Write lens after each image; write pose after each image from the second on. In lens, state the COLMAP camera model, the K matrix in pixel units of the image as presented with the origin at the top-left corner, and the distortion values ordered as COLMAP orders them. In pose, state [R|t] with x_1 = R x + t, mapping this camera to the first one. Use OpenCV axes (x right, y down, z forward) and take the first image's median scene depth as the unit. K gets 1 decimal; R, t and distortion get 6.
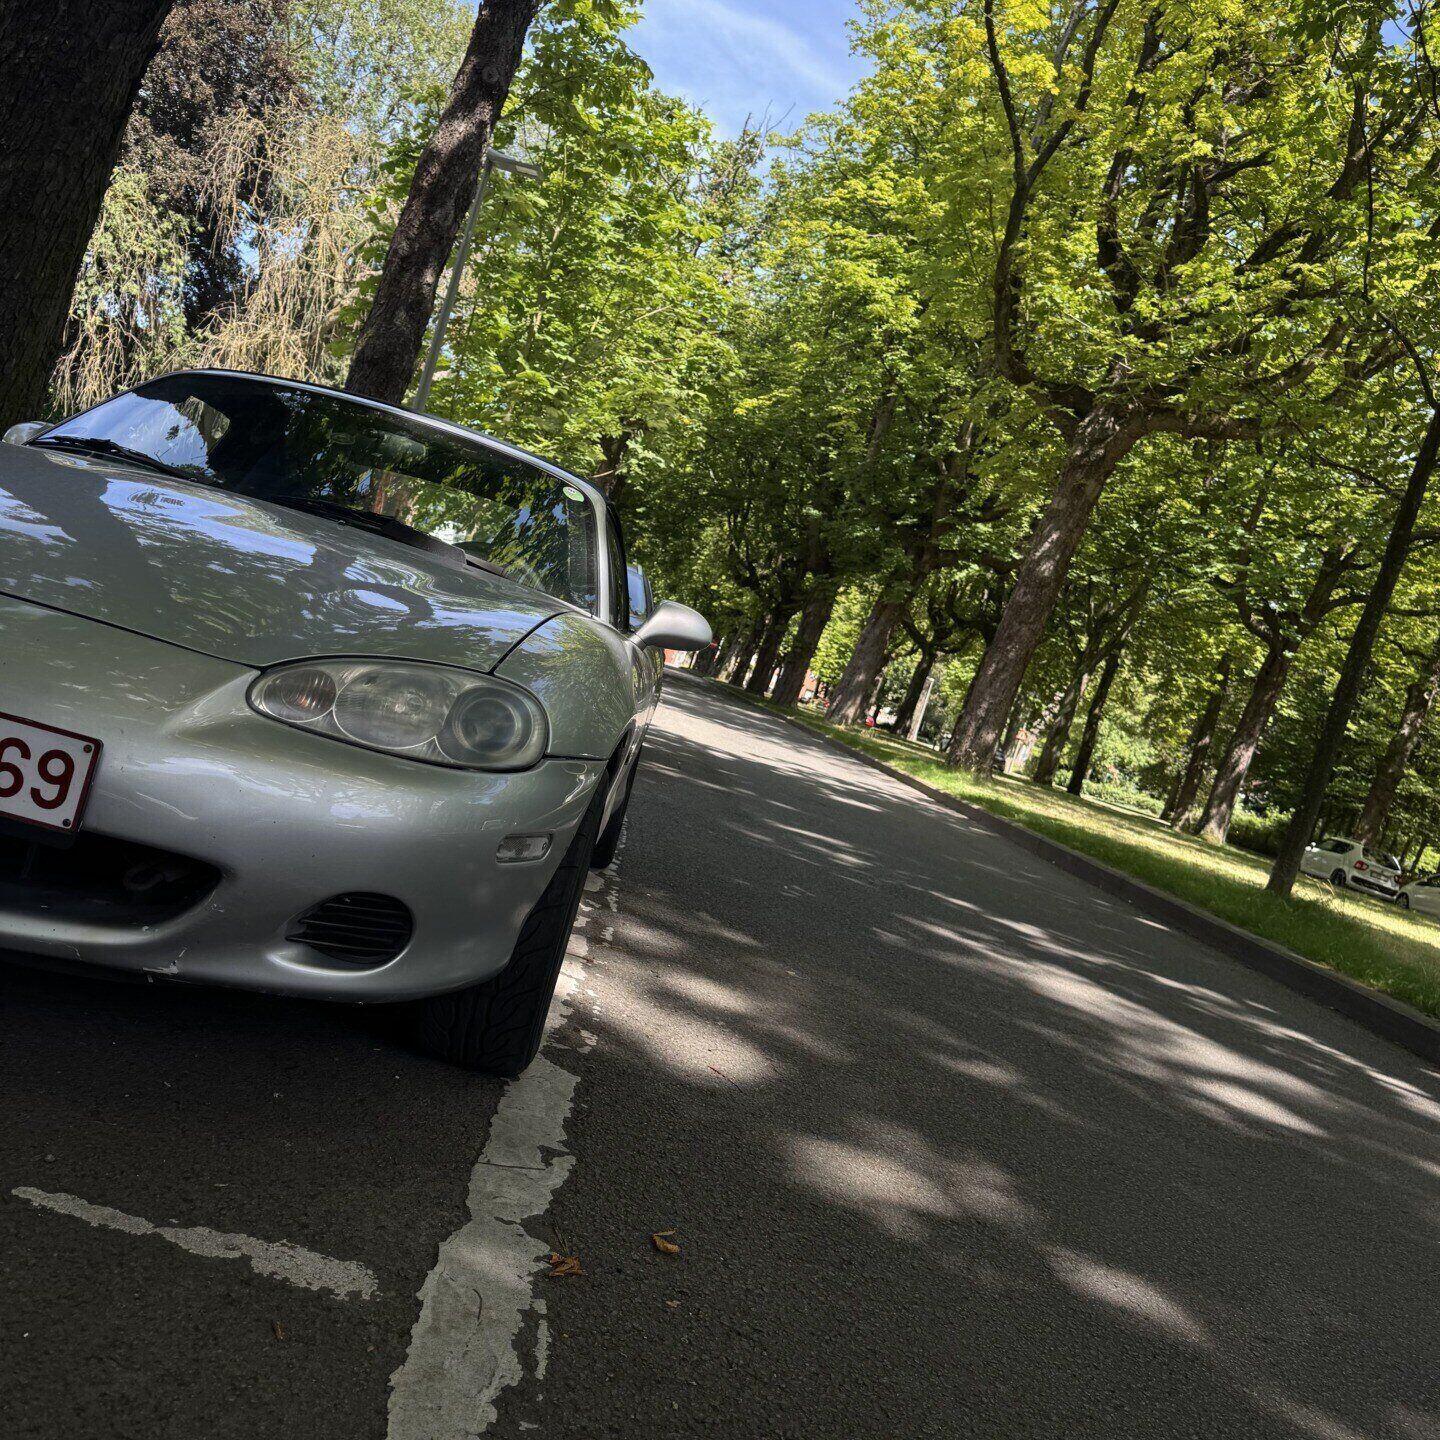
lens RADIAL K [[1358.4, 0, 719.6], [0, 1358.4, 727.2], [0, 0, 1]] dist [-0.013571, 0.000000]
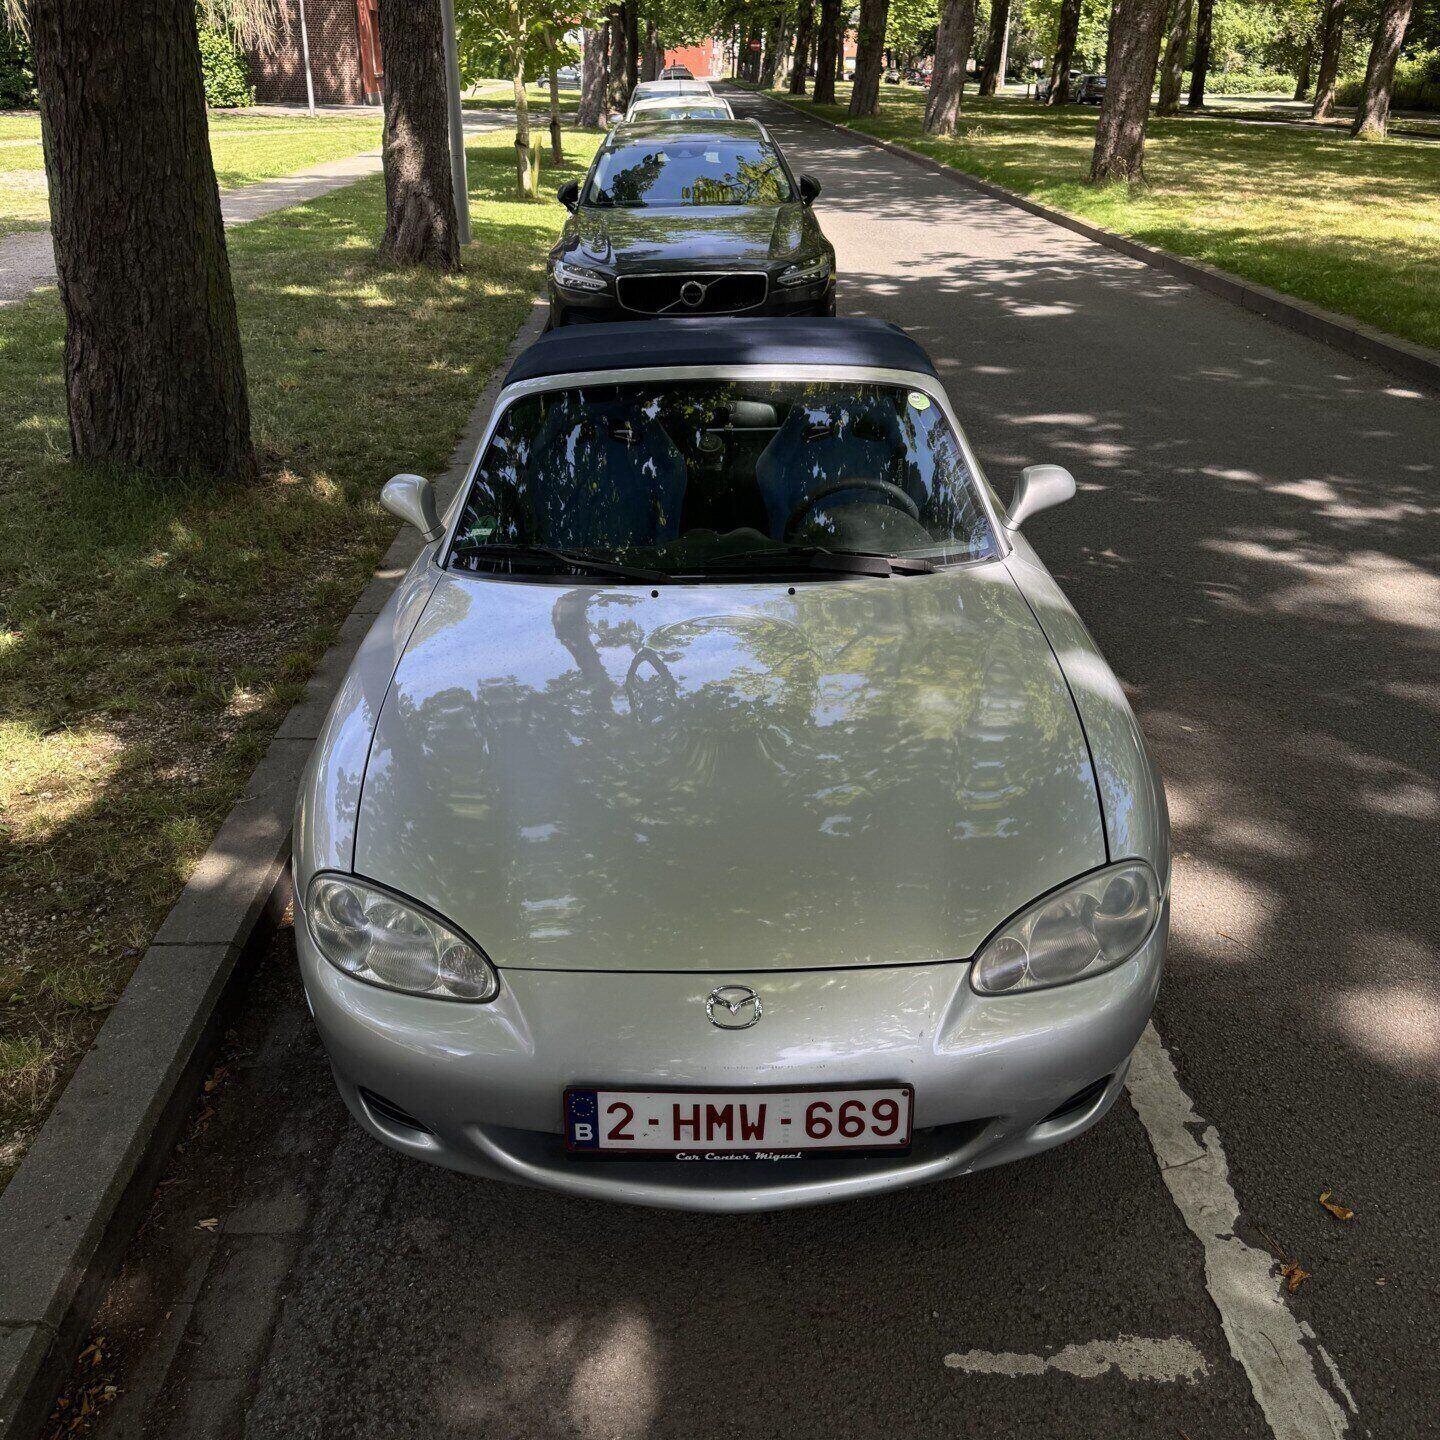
lens RADIAL K [[1358.4, 0, 708.9], [0, 1358.4, 766.4], [0, 0, 1]] dist [-0.013571, 0.000000]
pose [[0.958453, -0.238678, -0.156207, -0.042095], [0.282589, 0.869117, 0.405929, -0.093806], [0.038876, -0.433207, 0.900456, -0.003274]]
